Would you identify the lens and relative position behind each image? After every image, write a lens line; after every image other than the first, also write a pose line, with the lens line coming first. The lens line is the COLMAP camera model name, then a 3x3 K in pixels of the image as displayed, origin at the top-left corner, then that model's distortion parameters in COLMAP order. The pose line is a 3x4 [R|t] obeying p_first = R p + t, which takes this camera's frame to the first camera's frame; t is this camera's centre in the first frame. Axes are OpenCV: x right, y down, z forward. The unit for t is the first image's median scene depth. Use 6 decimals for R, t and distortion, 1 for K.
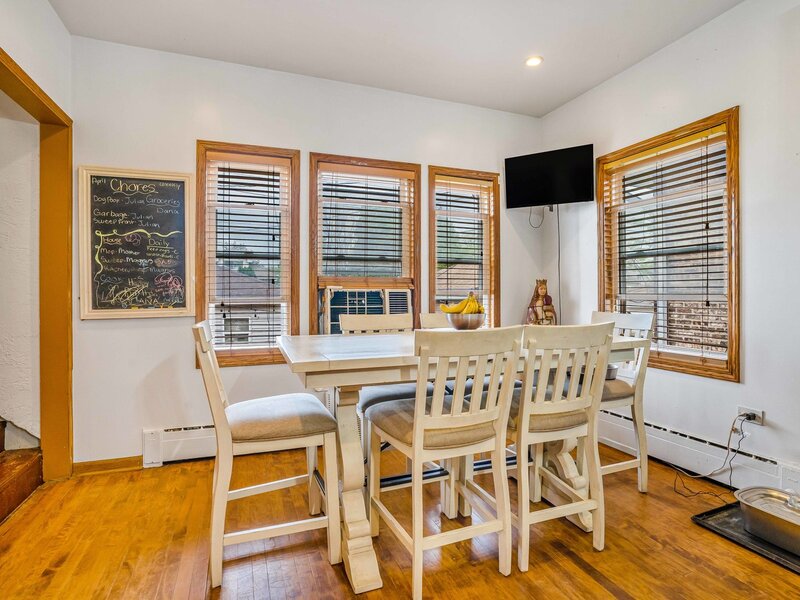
lens RADIAL K [[419.6, 0, 400.8], [0, 419.6, 297.5], [0, 0, 1]] dist [-0.027542, 0.000960]
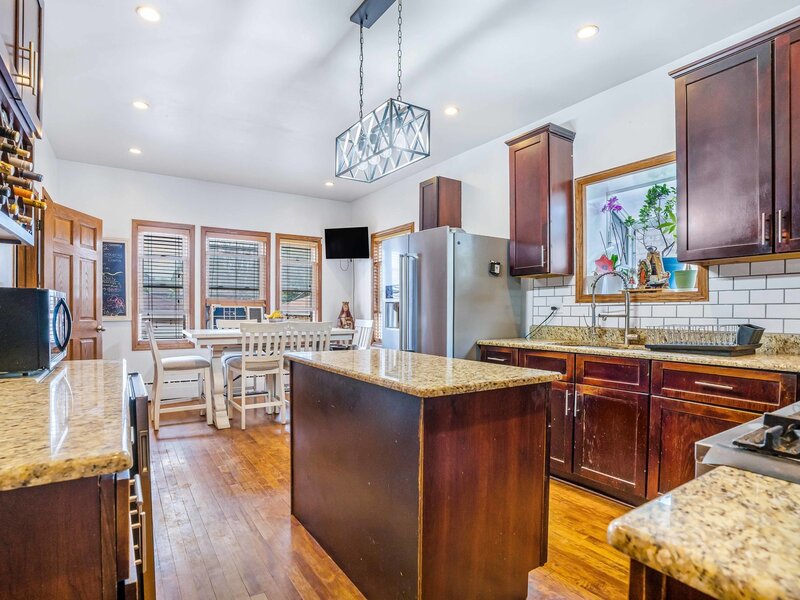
lens RADIAL K [[419.6, 0, 385.0], [0, 419.6, 319.2], [0, 0, 1]] dist [-0.027542, 0.000960]
pose [[0.981759, 0.004852, 0.190070, 0.192085], [-0.006365, 0.999953, 0.007352, 0.016503], [-0.190026, -0.008428, 0.981743, -0.793781]]
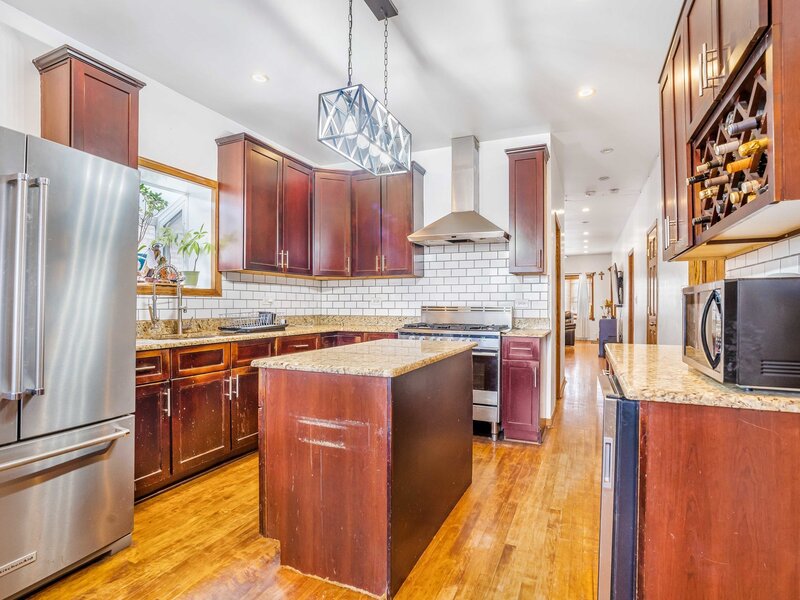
lens RADIAL K [[419.6, 0, 403.8], [0, 419.6, 299.9], [0, 0, 1]] dist [-0.027542, 0.000960]
pose [[-0.704267, 0.009931, 0.709866, -0.831534], [0.006150, 0.999950, -0.007888, -0.014398], [-0.709909, -0.001189, -0.704293, 2.098881]]
